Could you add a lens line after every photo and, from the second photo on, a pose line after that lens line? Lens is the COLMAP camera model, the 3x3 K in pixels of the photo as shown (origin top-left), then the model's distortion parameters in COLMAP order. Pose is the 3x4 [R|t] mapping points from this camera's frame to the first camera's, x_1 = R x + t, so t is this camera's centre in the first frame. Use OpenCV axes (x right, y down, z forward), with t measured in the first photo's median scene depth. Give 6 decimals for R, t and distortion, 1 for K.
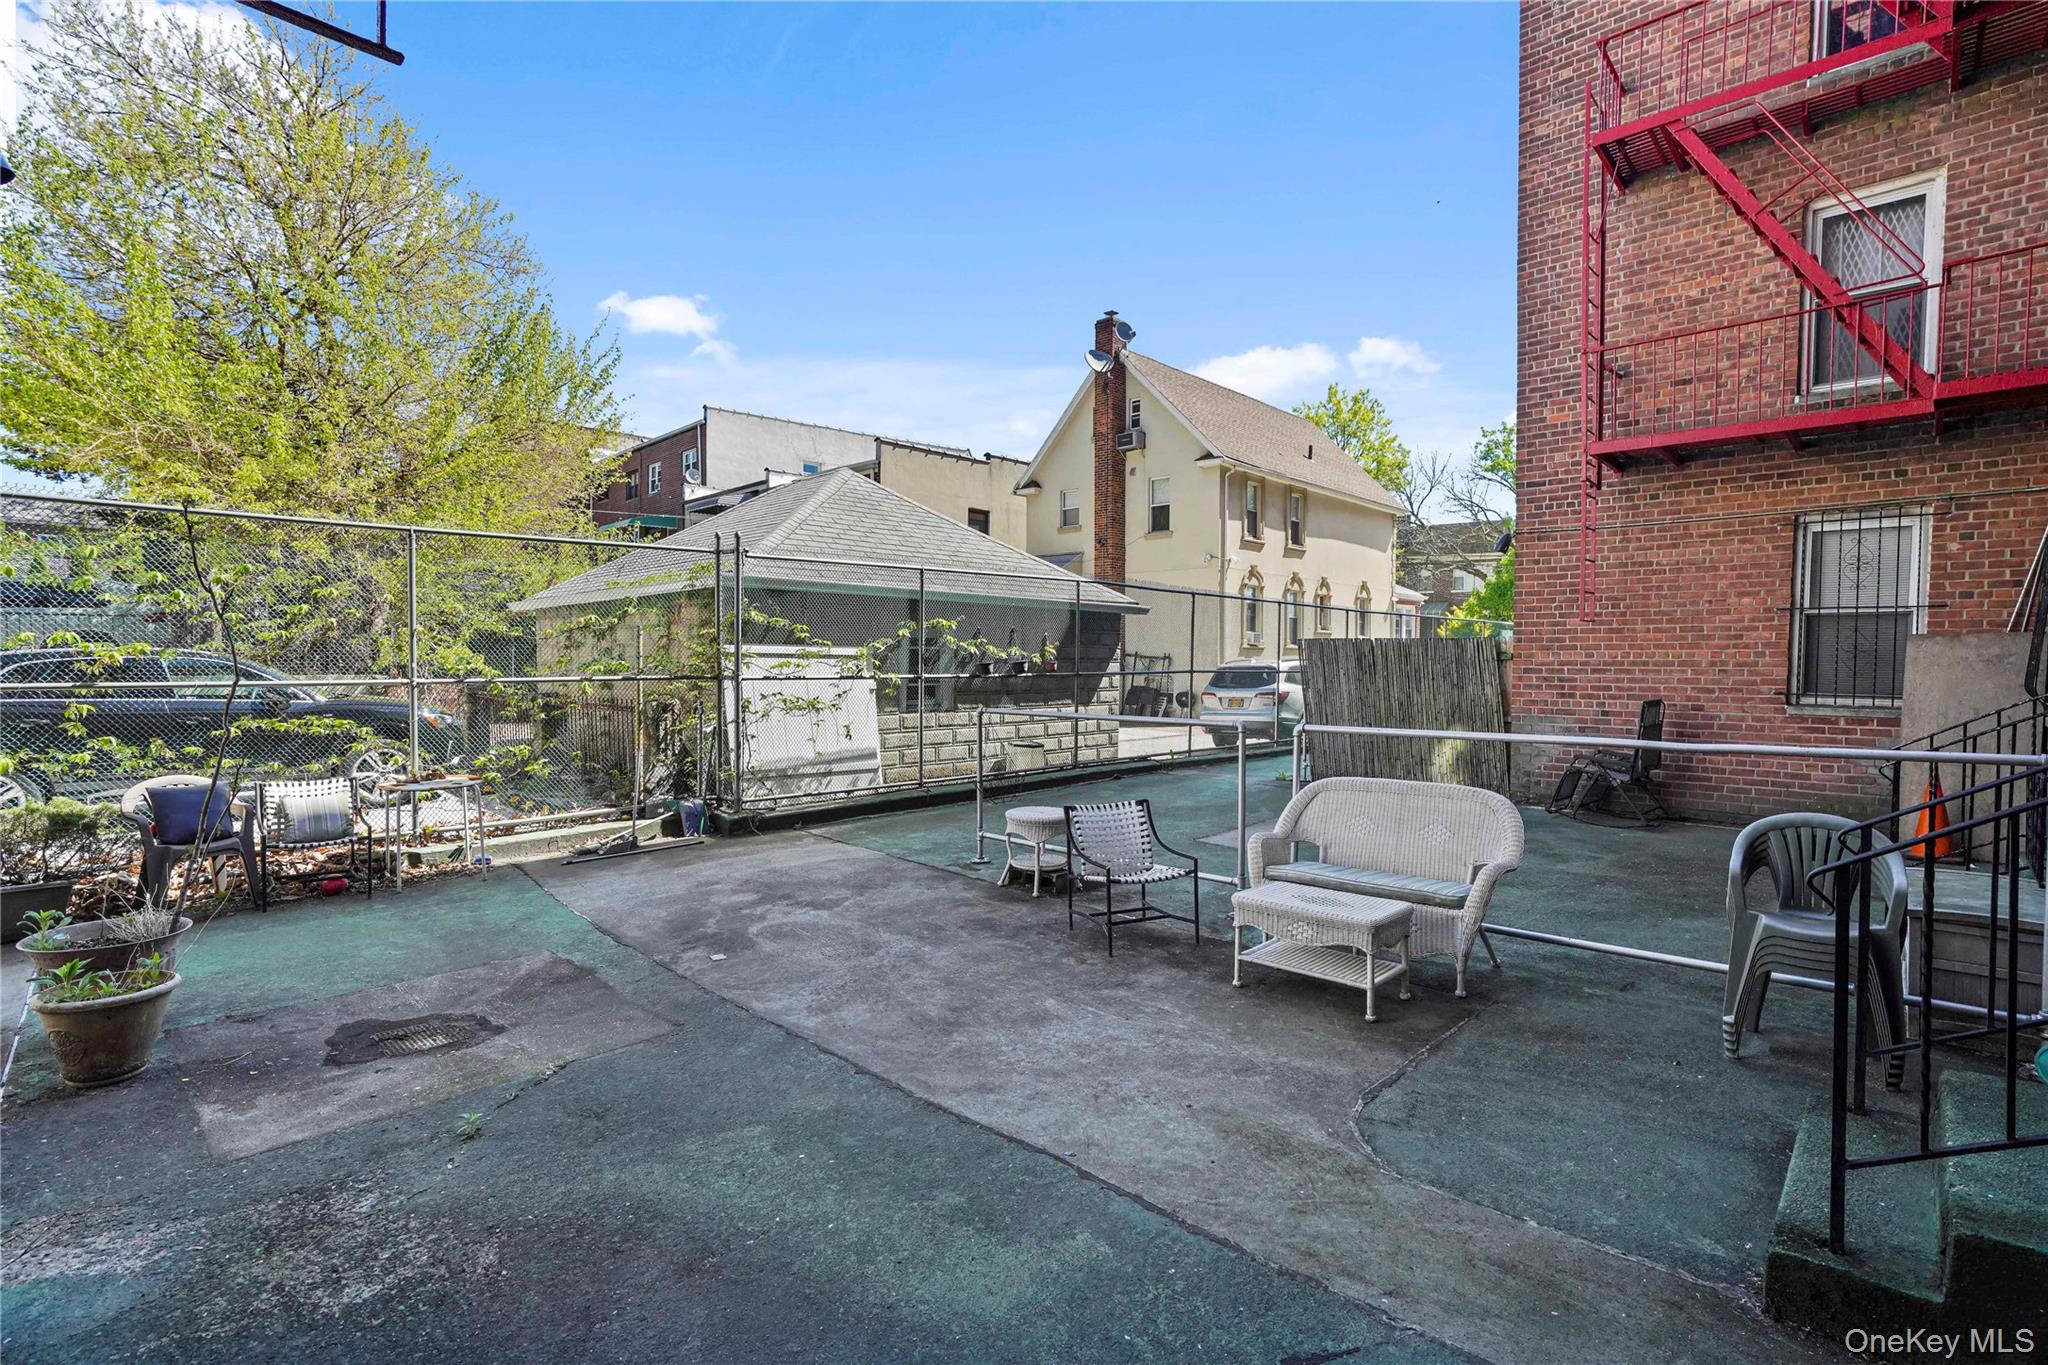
lens RADIAL K [[956.8, 0, 1036.4], [0, 956.8, 696.9], [0, 0, 1]] dist [-0.053083, 0.028316]
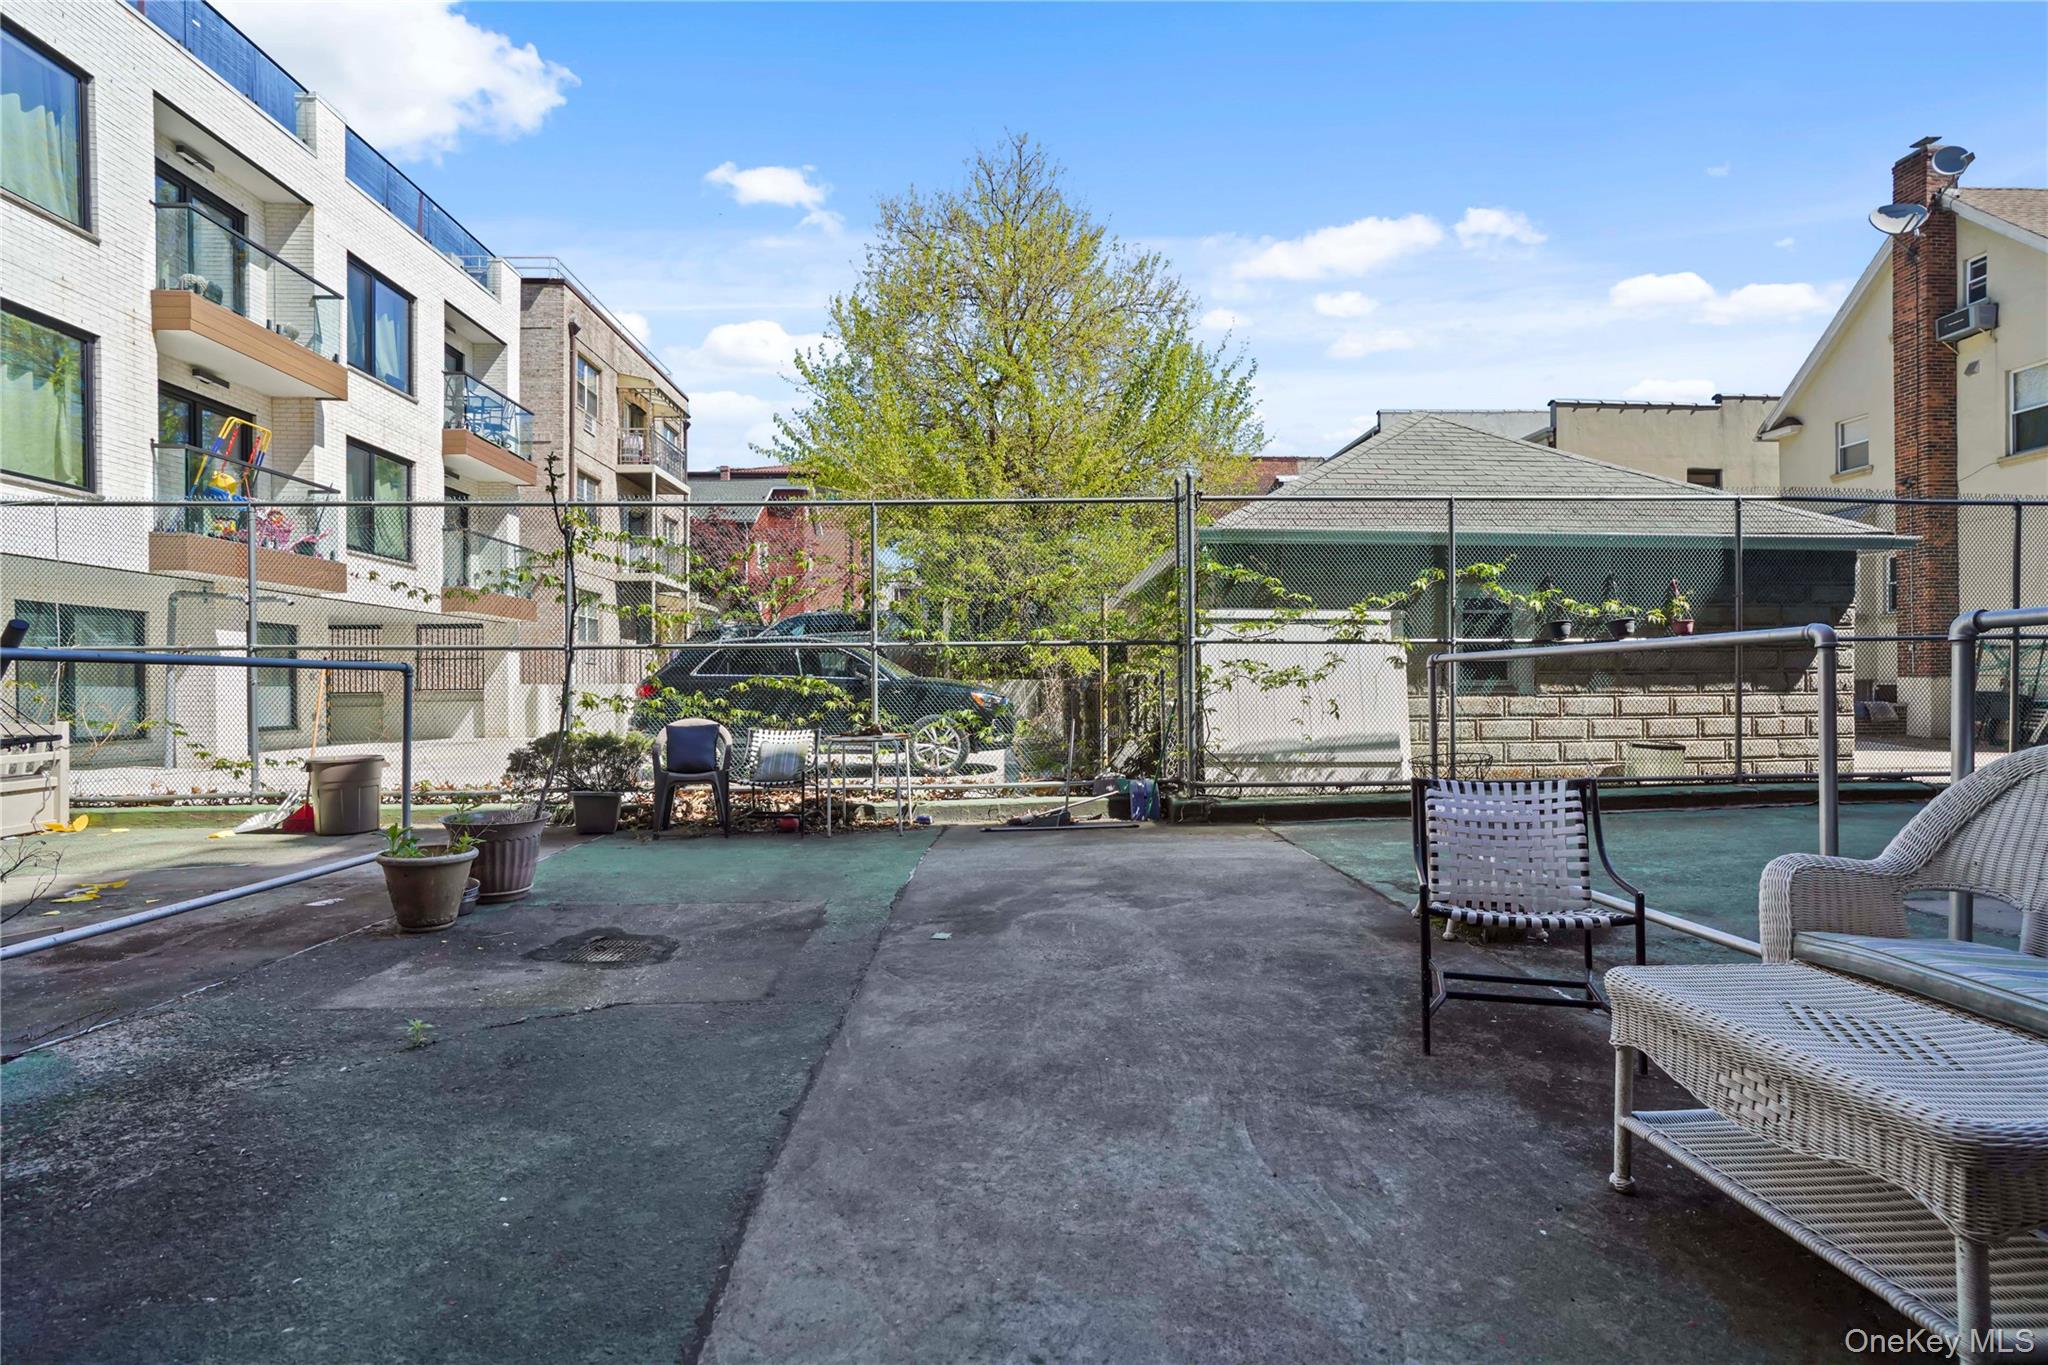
lens RADIAL K [[944.1, 0, 1026.8], [0, 944.1, 697.9], [0, 0, 1]] dist [-0.051398, 0.023770]
pose [[0.732974, -0.001871, -0.680254, 0.235225], [-0.016873, 0.999639, -0.020930, 0.076957], [0.680047, 0.026819, 0.732678, 0.402560]]
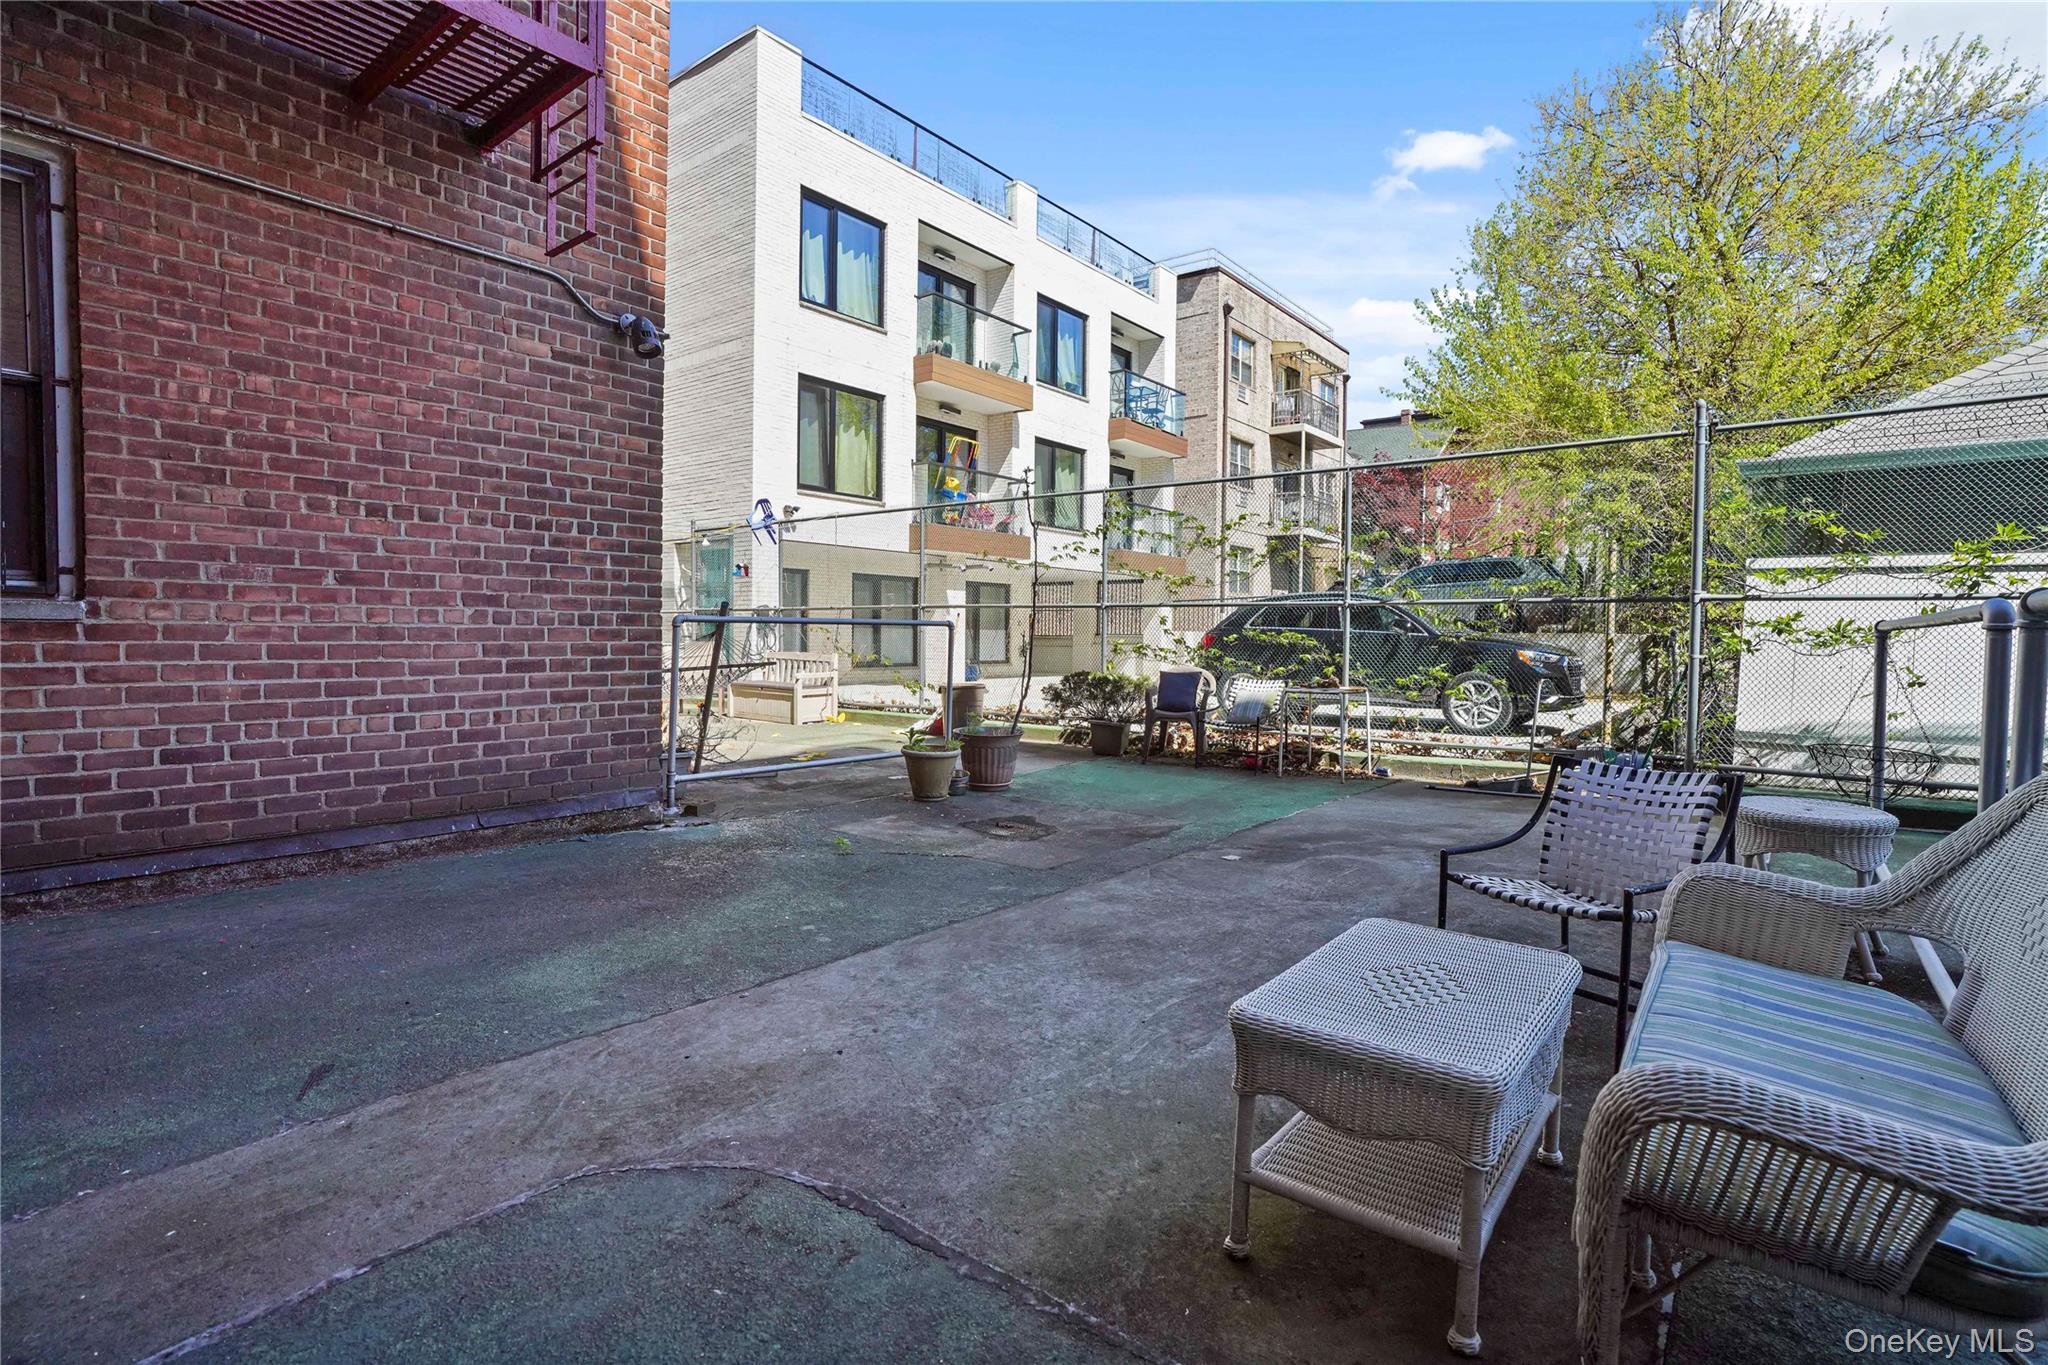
lens RADIAL K [[957.6, 0, 1037.0], [0, 957.6, 680.7], [0, 0, 1]] dist [-0.059054, 0.028654]
pose [[0.115689, 0.045734, -0.992232, 0.518221], [-0.049260, 0.997974, 0.040255, 0.060536], [0.992063, 0.044220, 0.117708, 0.606564]]
